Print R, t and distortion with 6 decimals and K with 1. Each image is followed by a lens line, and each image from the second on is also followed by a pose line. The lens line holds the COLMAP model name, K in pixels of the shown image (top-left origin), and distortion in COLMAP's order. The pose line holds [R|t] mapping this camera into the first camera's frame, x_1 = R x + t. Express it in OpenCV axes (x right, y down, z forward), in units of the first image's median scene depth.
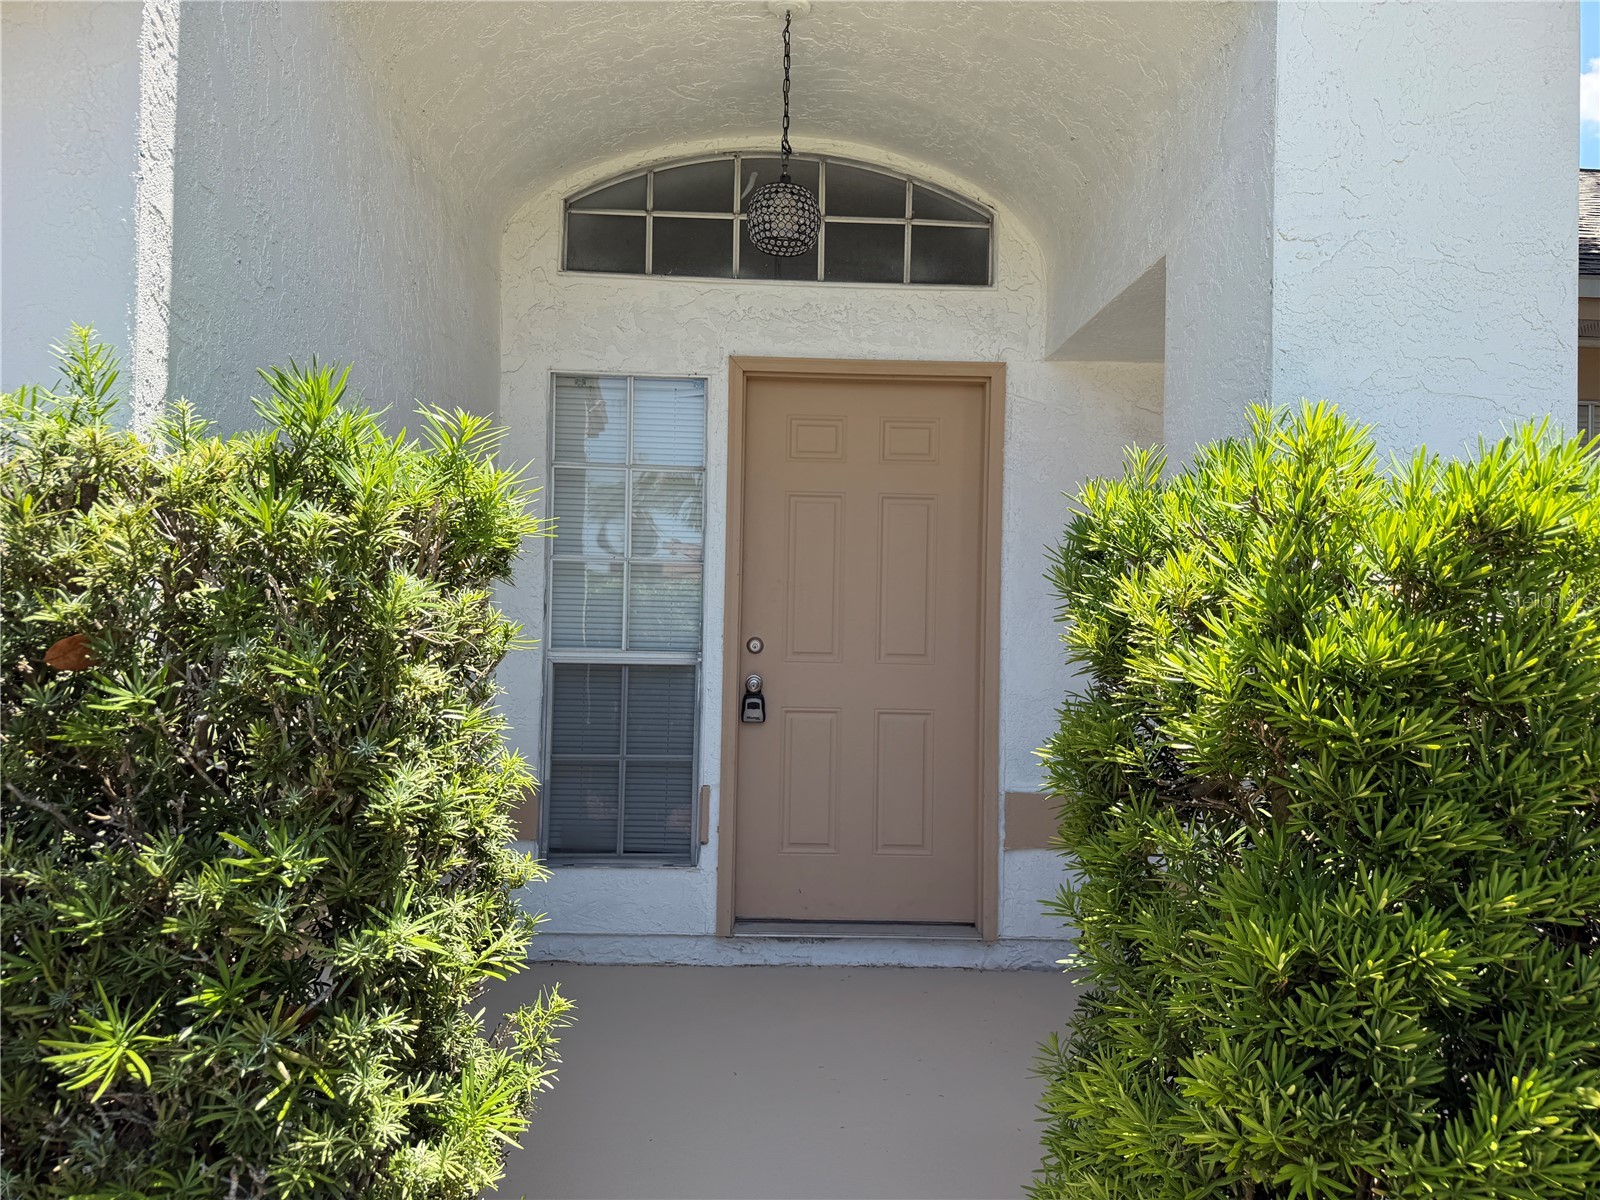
lens RADIAL K [[1115.3, 0, 800.0], [0, 1115.3, 600.0], [0, 0, 1]] dist [0.100794, -0.117400]
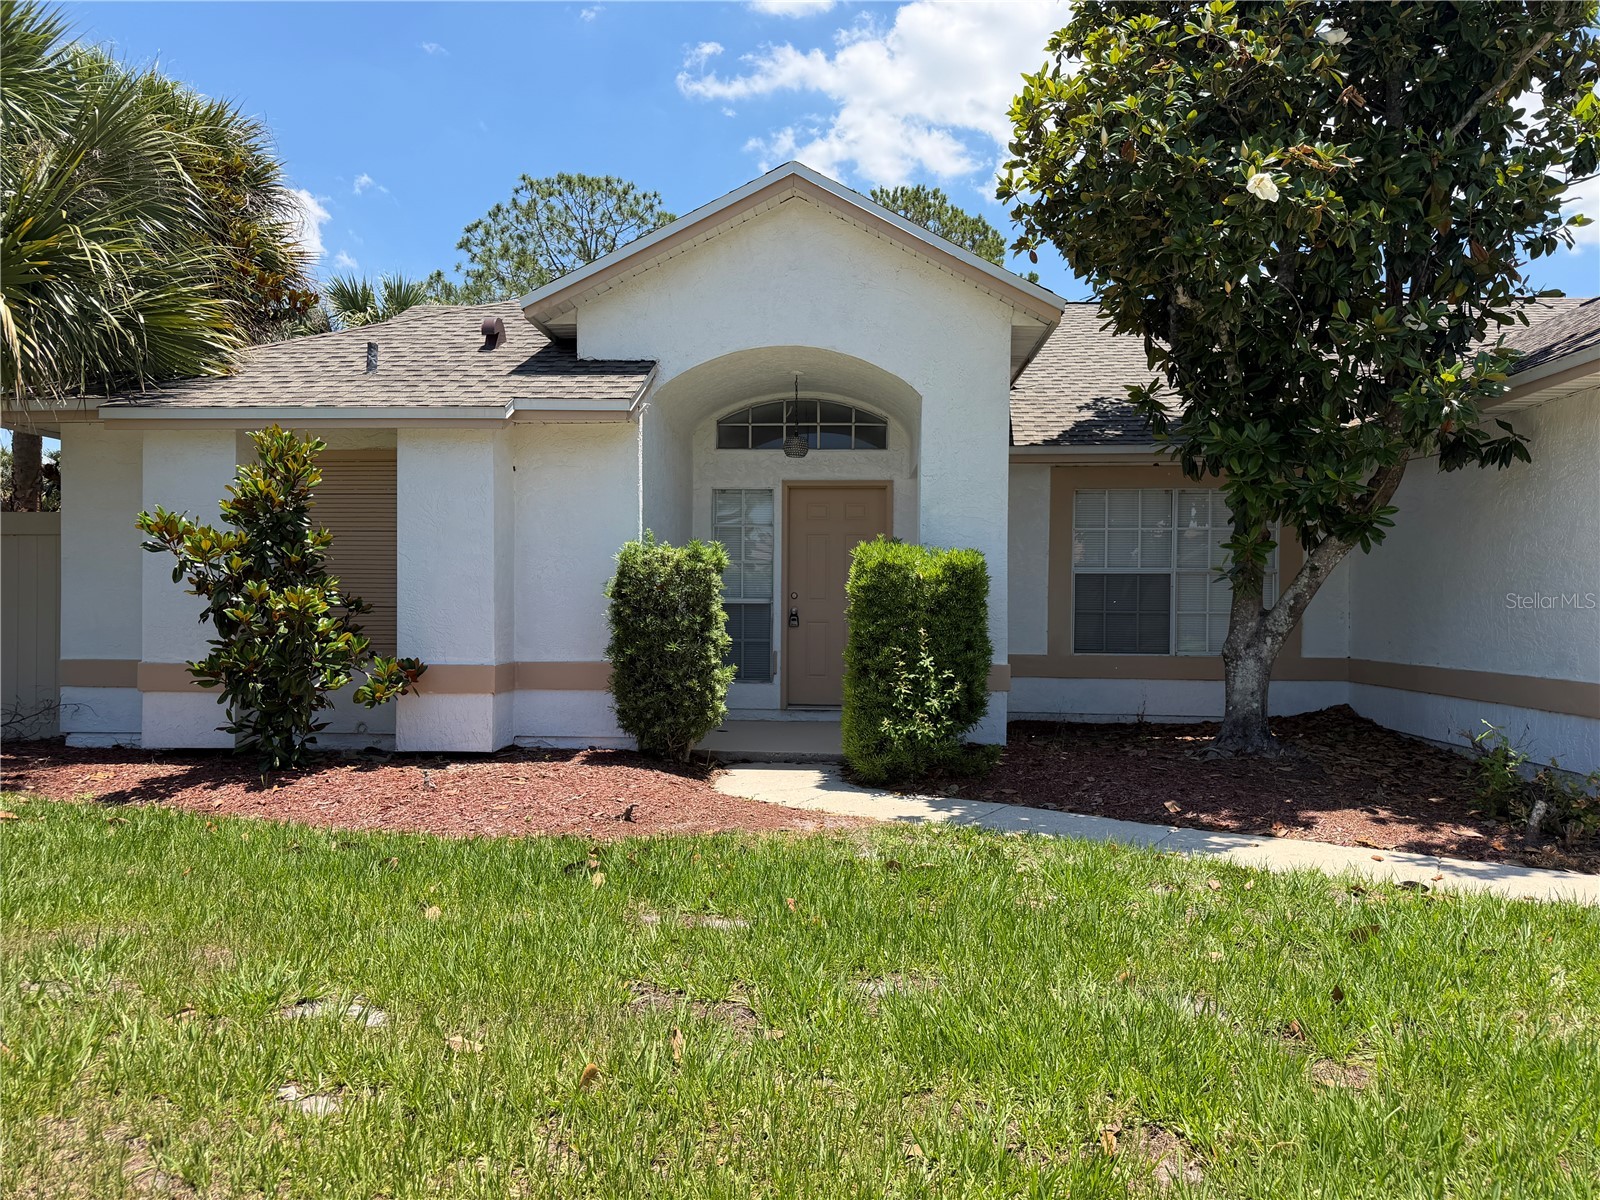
lens RADIAL K [[1105.8, 0, 799.7], [0, 1105.8, 593.8], [0, 0, 1]] dist [0.251985, -0.448295]
pose [[0.995922, -0.014362, -0.089073, 0.197539], [0.015630, 0.999786, 0.013558, 0.003811], [0.088860, -0.014895, 0.995933, -1.501210]]
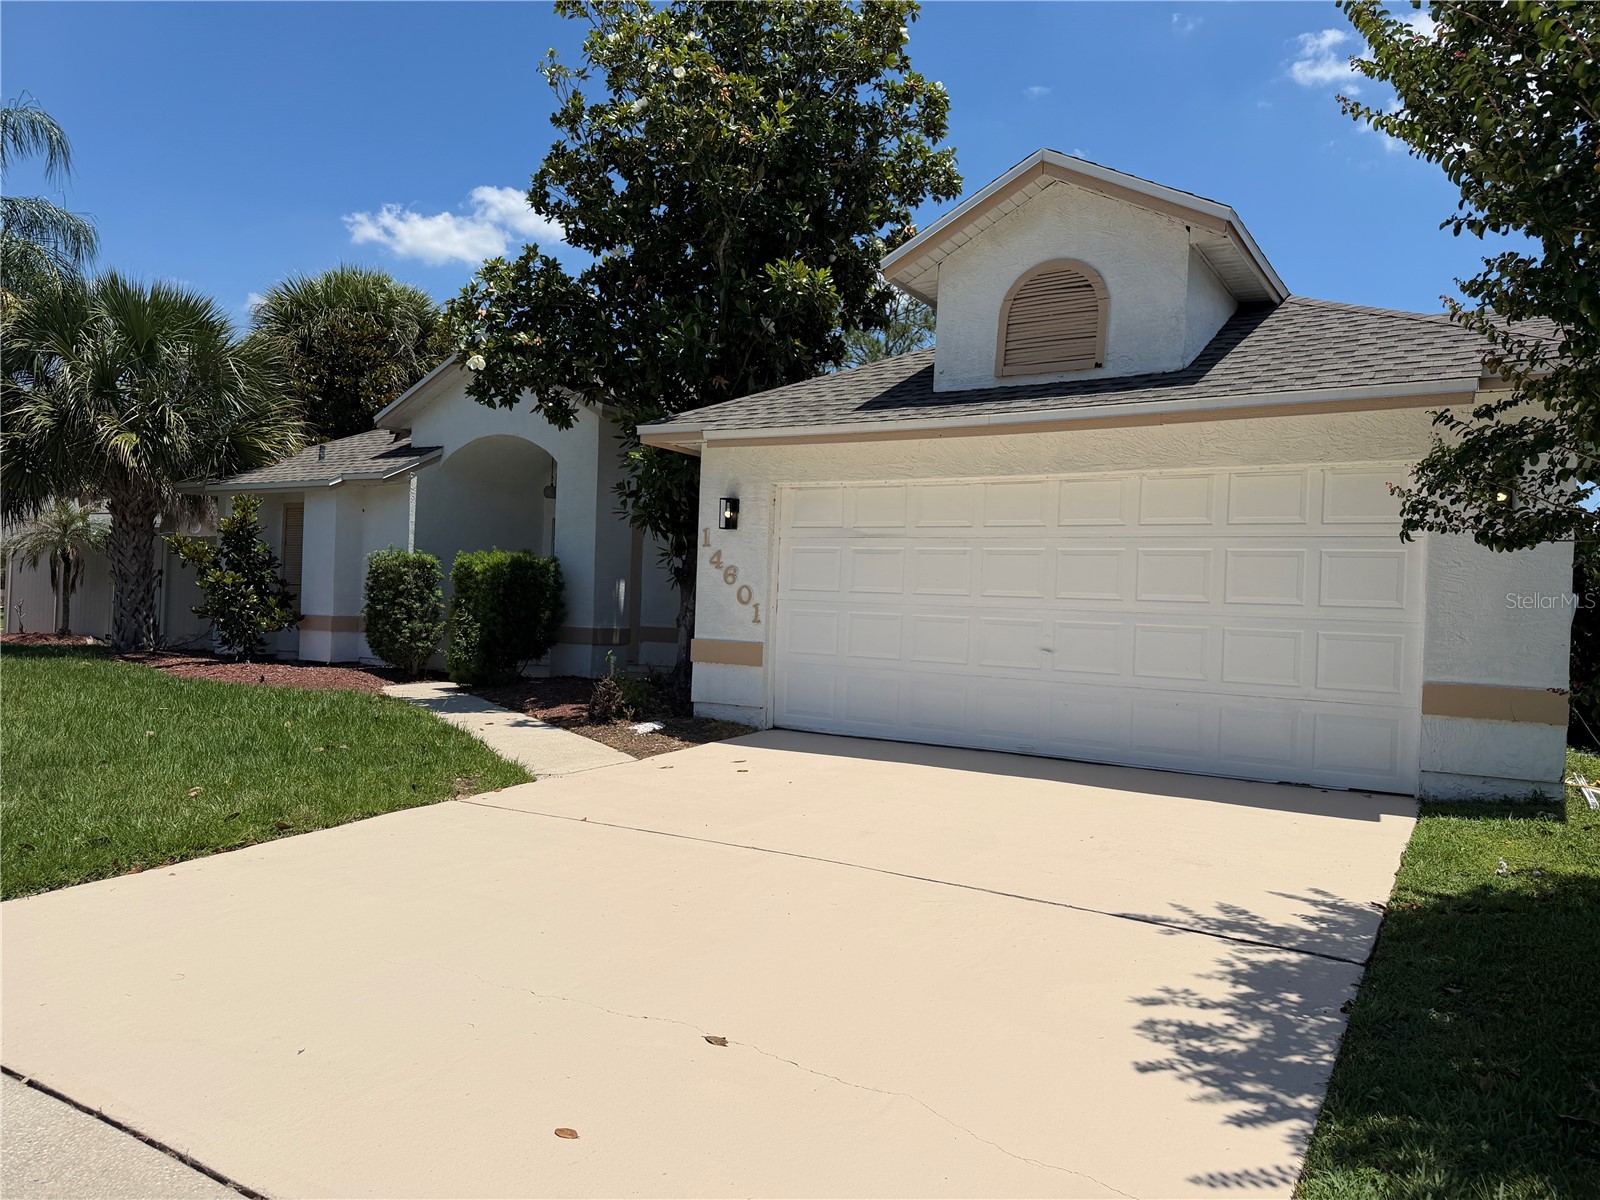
lens RADIAL K [[1114.8, 0, 799.0], [0, 1114.8, 595.1], [0, 0, 1]] dist [0.131998, -0.178442]
pose [[0.835738, 0.002855, -0.549121, 2.720700], [-0.007555, 0.999952, -0.006300, 0.086863], [0.549077, 0.009414, 0.835719, -1.850129]]
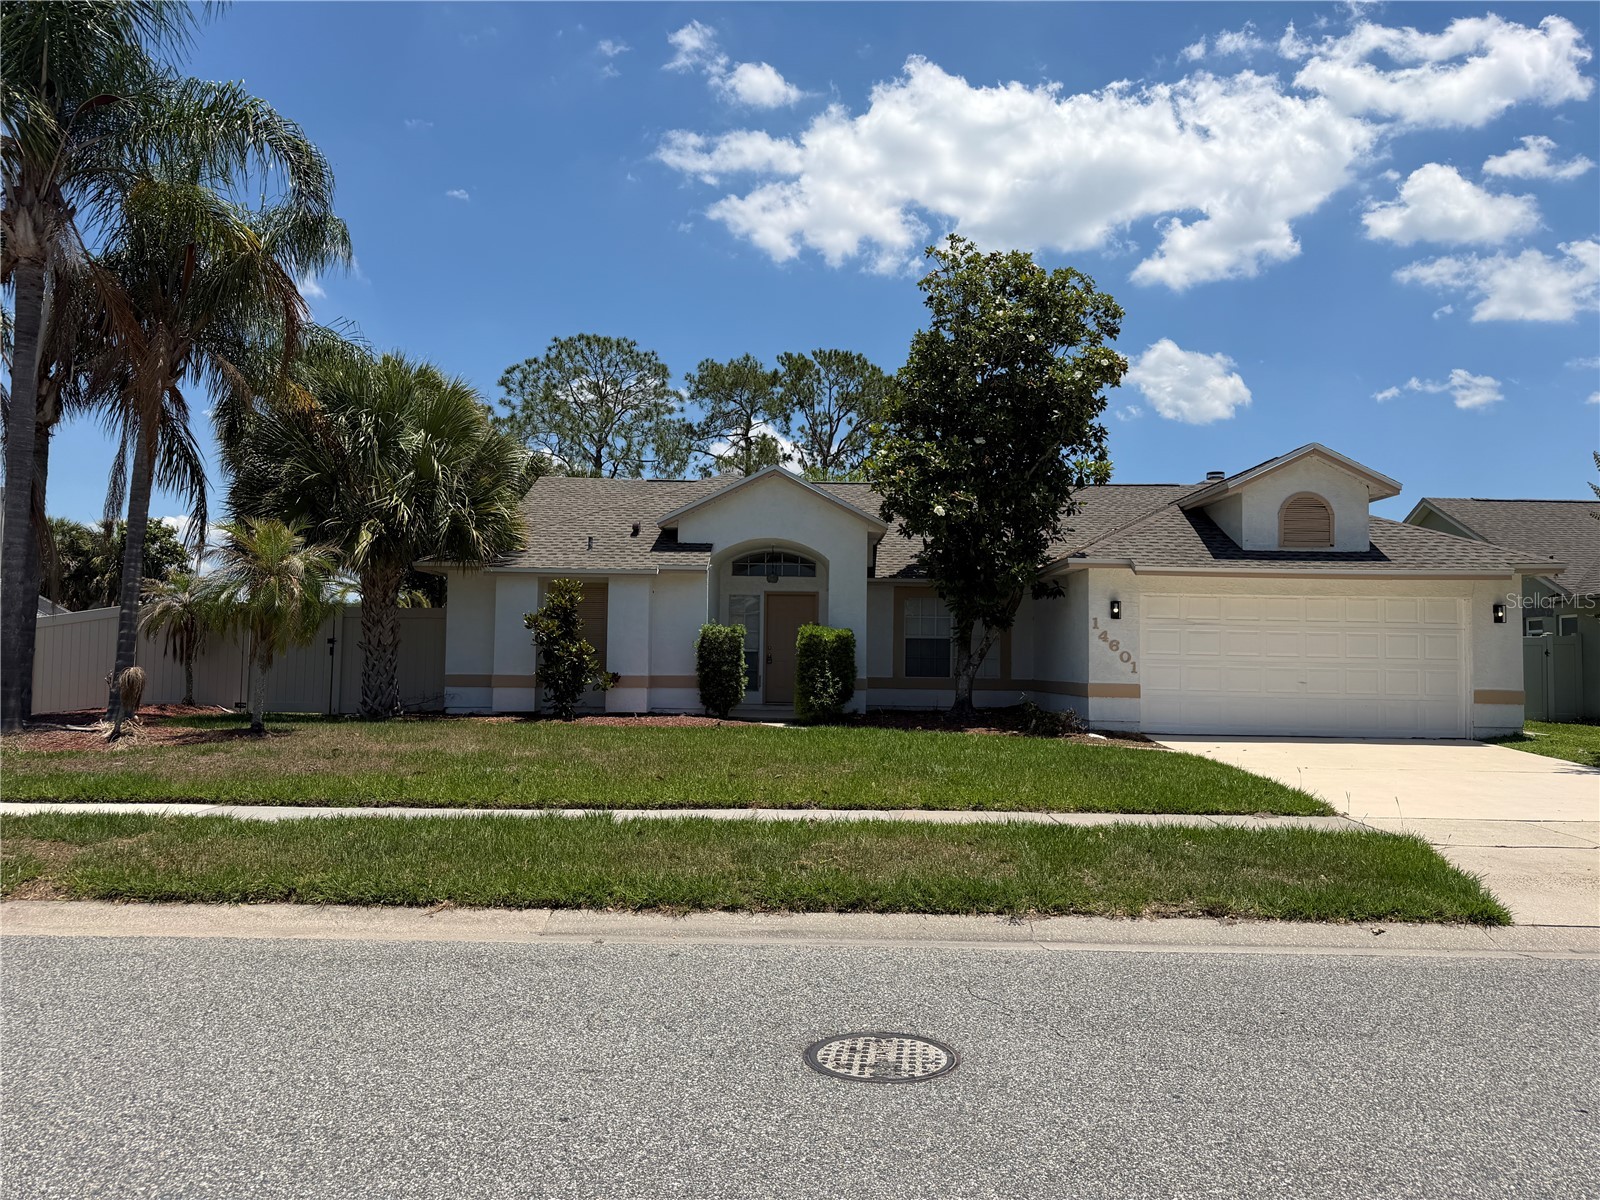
lens RADIAL K [[1115.3, 0, 800.0], [0, 1115.3, 600.0], [0, 0, 1]] dist [0.100794, -0.117400]
pose [[0.999210, -0.009750, -0.038519, 0.299651], [0.008549, 0.999476, -0.031208, -0.017704], [0.038803, 0.030854, 0.998770, -4.122724]]
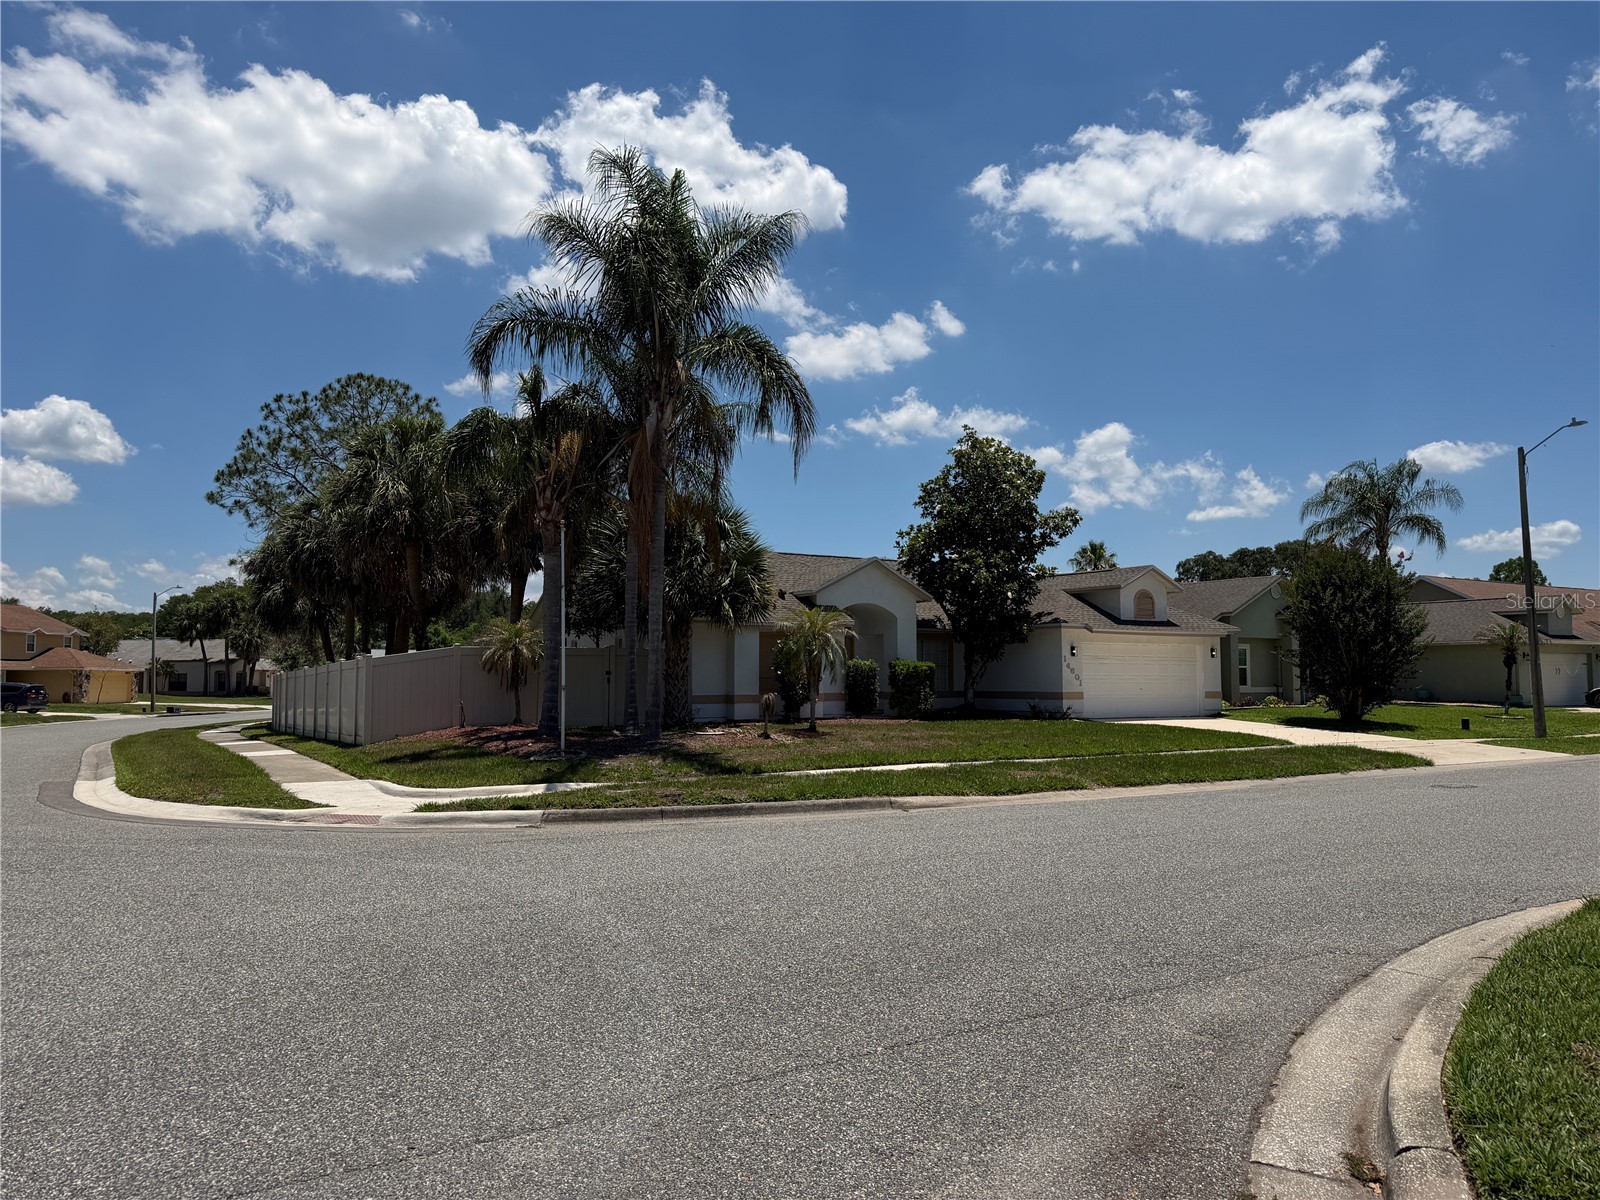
lens RADIAL K [[1114.8, 0, 799.0], [0, 1114.8, 595.1], [0, 0, 1]] dist [0.131998, -0.178442]
pose [[0.870826, 0.014272, 0.491384, -3.976815], [0.012204, 0.998643, -0.050634, -0.116696], [-0.491439, 0.050090, 0.869470, -5.580464]]
